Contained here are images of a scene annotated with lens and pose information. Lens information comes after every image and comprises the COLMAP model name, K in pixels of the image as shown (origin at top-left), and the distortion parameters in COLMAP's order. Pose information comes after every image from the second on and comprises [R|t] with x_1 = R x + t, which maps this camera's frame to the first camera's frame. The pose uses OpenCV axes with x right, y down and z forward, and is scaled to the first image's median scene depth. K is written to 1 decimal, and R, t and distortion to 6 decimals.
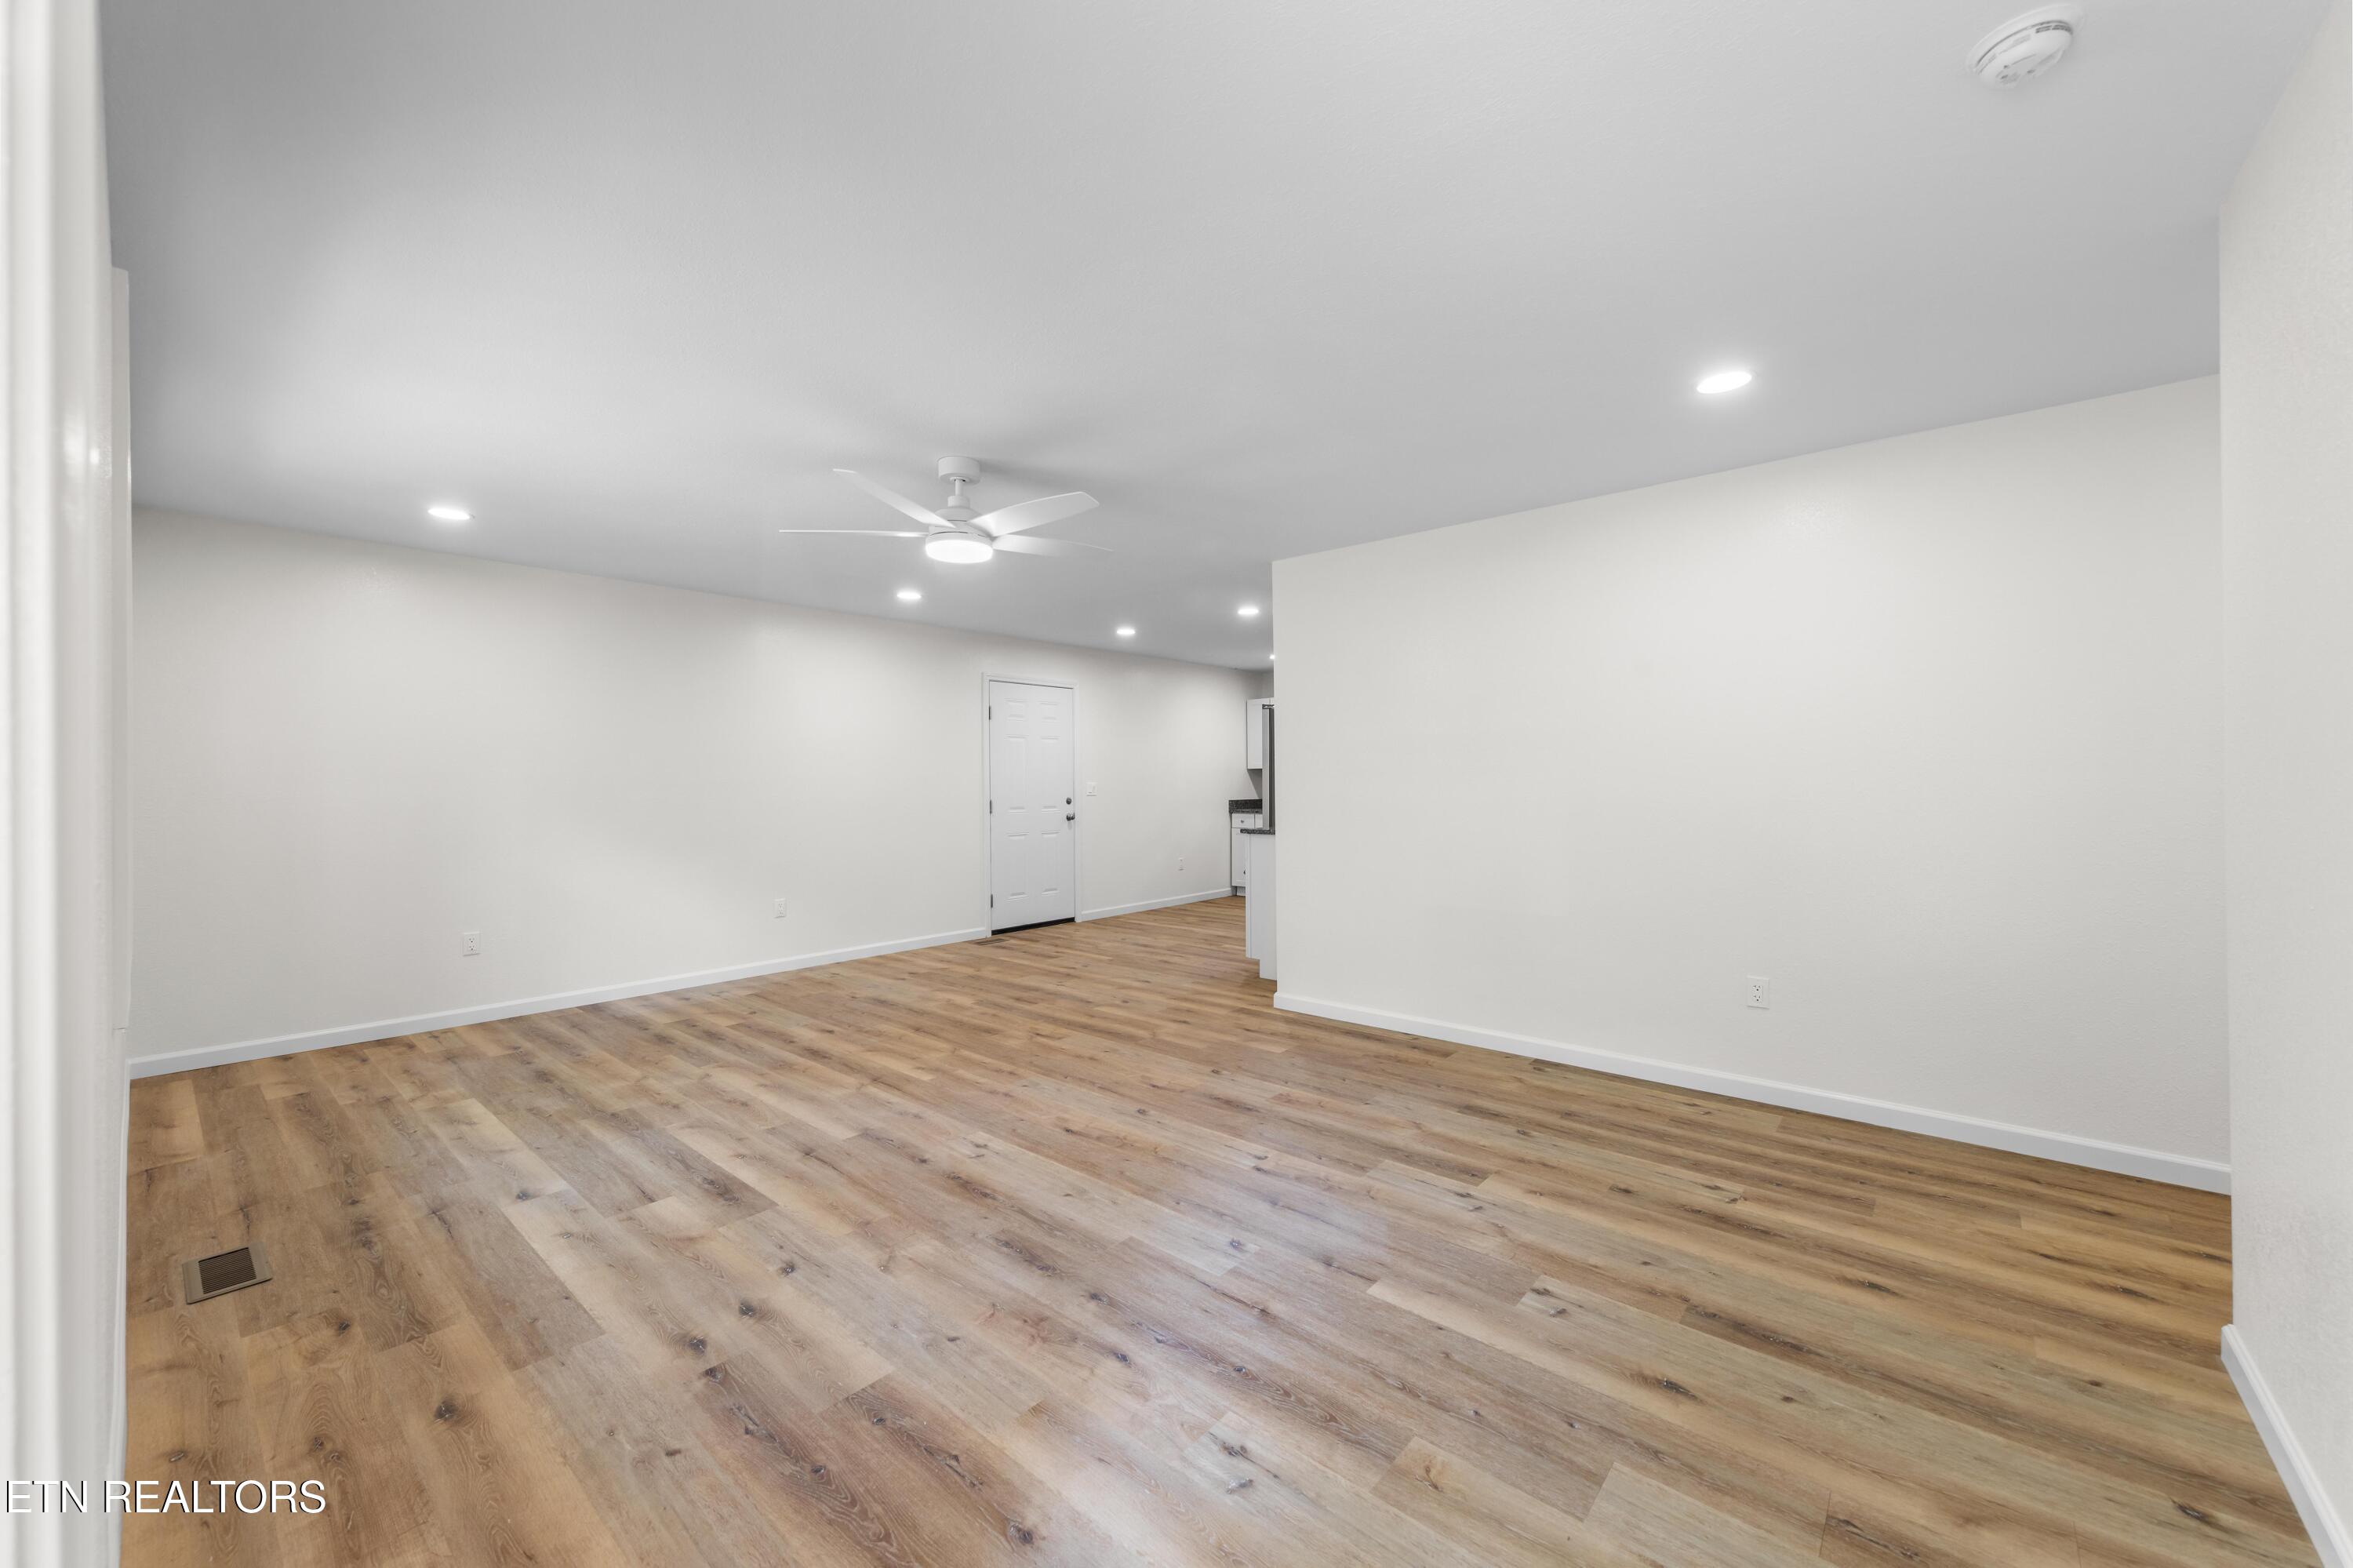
lens RADIAL K [[898.2, 0, 1182.2], [0, 898.2, 781.7], [0, 0, 1]] dist [0.007734, -0.000284]
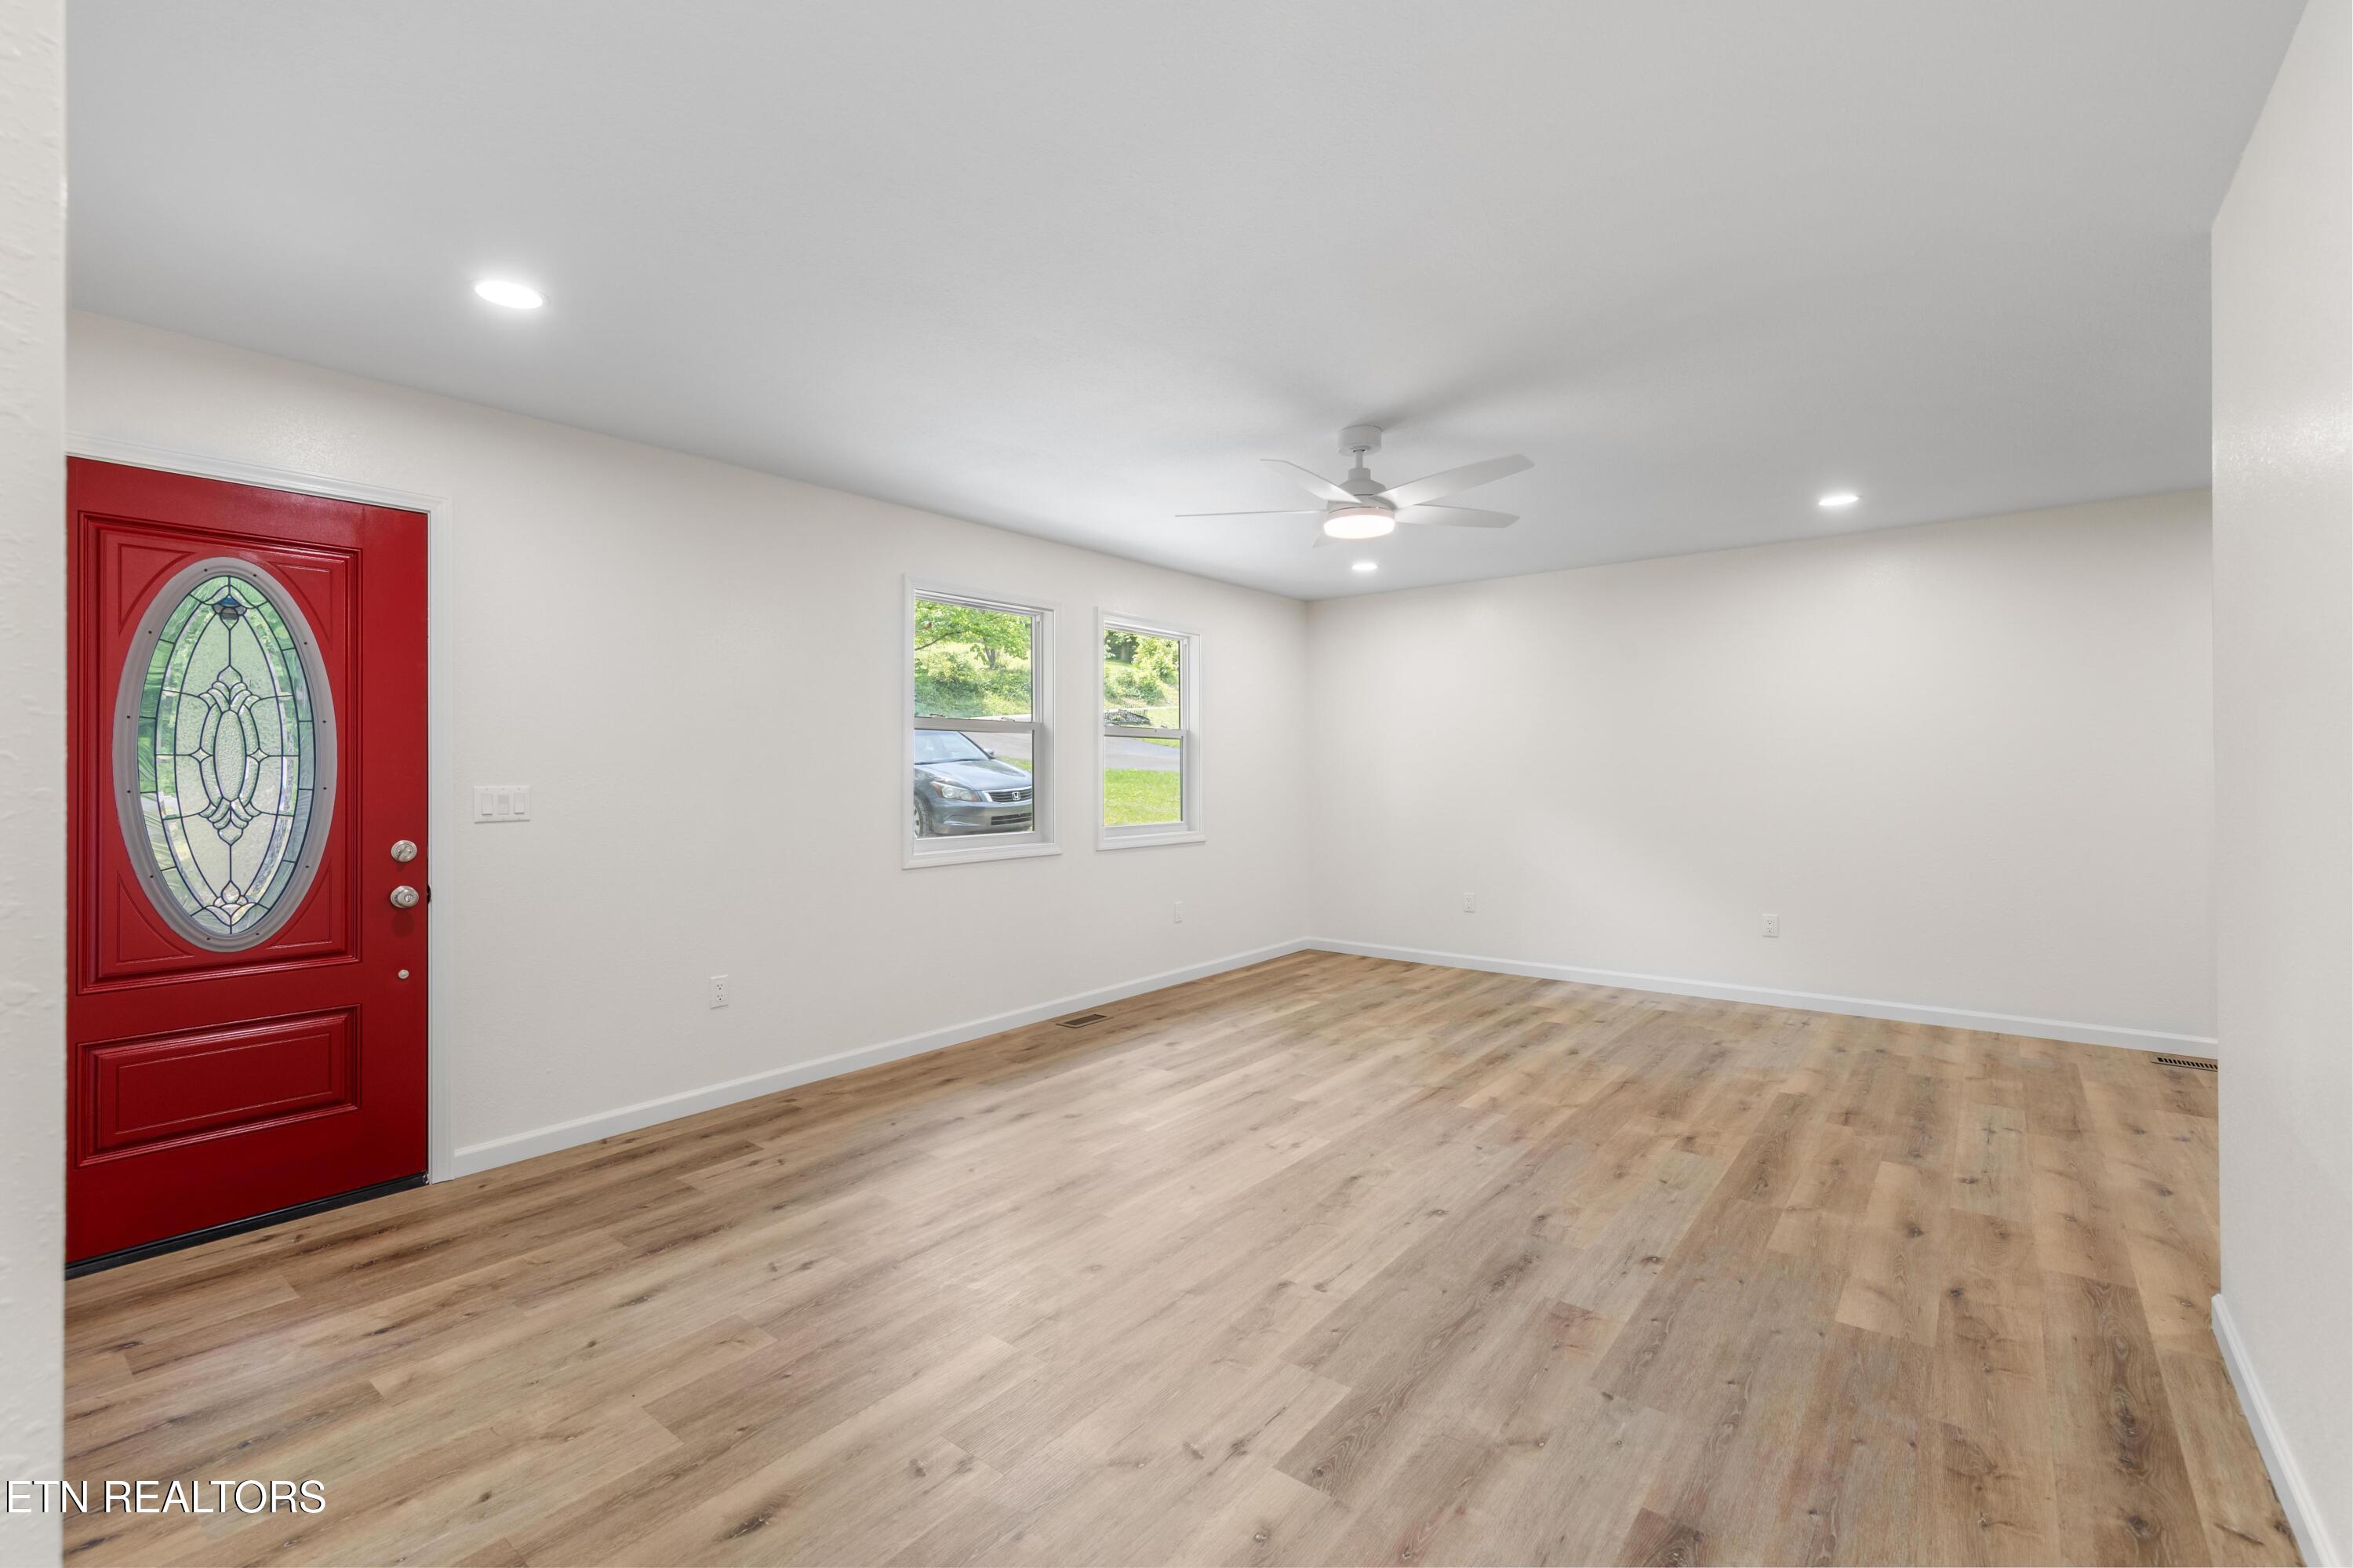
lens RADIAL K [[1039.8, 0, 1134.1], [0, 1039.8, 759.6], [0, 0, 1]] dist [0.008441, -0.001139]
pose [[0.018751, -0.004985, -0.999812, 0.908625], [0.003864, 0.999980, -0.004913, -0.009358], [0.999817, -0.003771, 0.018769, 0.806923]]
